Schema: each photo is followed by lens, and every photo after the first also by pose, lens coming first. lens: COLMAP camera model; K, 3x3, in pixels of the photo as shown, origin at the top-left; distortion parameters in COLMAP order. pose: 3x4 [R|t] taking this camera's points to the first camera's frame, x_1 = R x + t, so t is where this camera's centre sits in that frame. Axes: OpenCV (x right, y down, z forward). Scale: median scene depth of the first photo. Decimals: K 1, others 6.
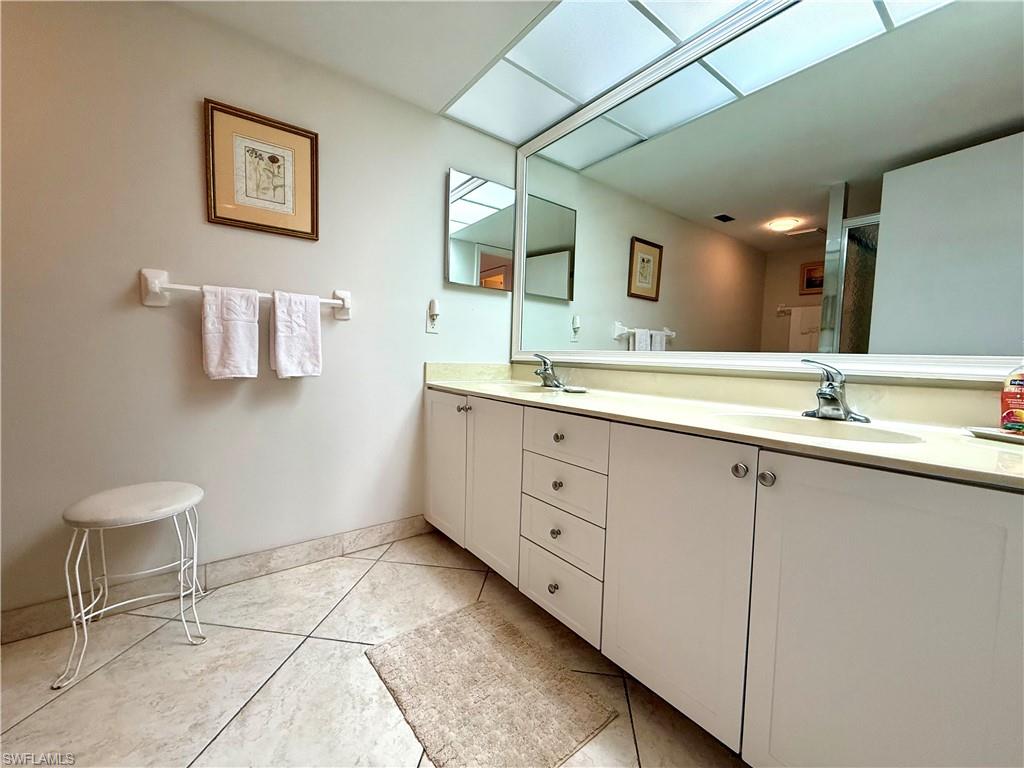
lens RADIAL K [[408.6, 0, 512.0], [0, 408.6, 384.0], [0, 0, 1]] dist [0.000802, -0.000713]
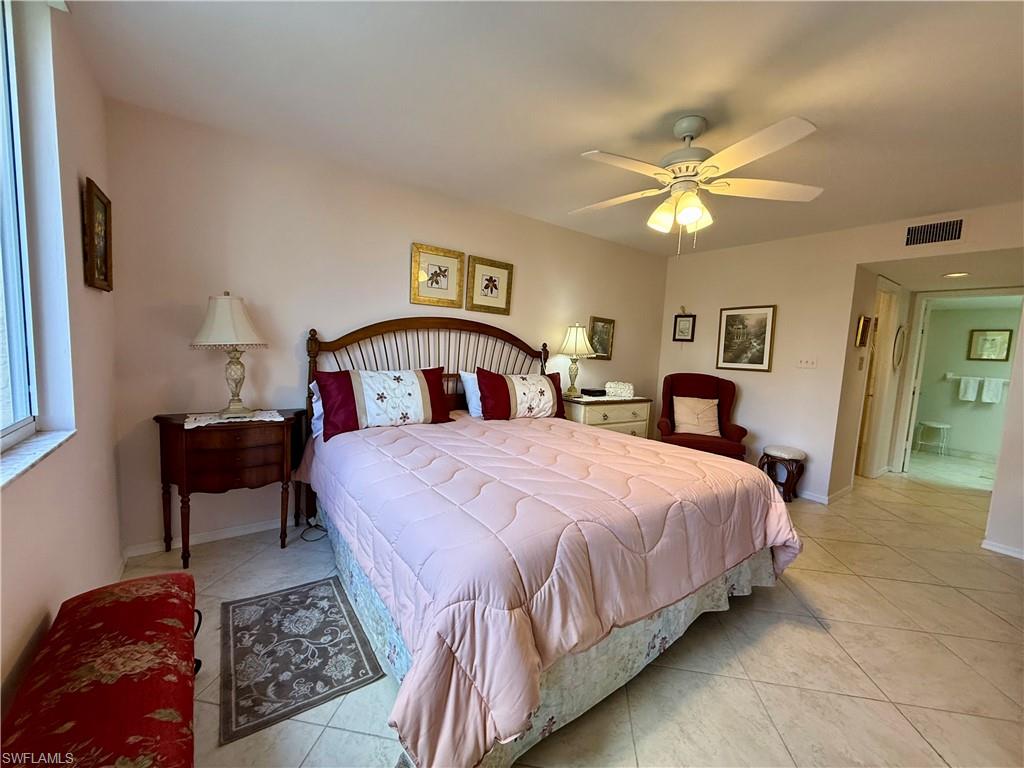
lens RADIAL K [[408.6, 0, 512.0], [0, 408.6, 384.0], [0, 0, 1]] dist [0.000802, -0.000713]
pose [[-0.037659, 0.065421, -0.997147, 3.036475], [-0.119438, 0.990407, 0.069490, 0.068016], [0.992127, 0.121714, -0.029484, -2.888197]]
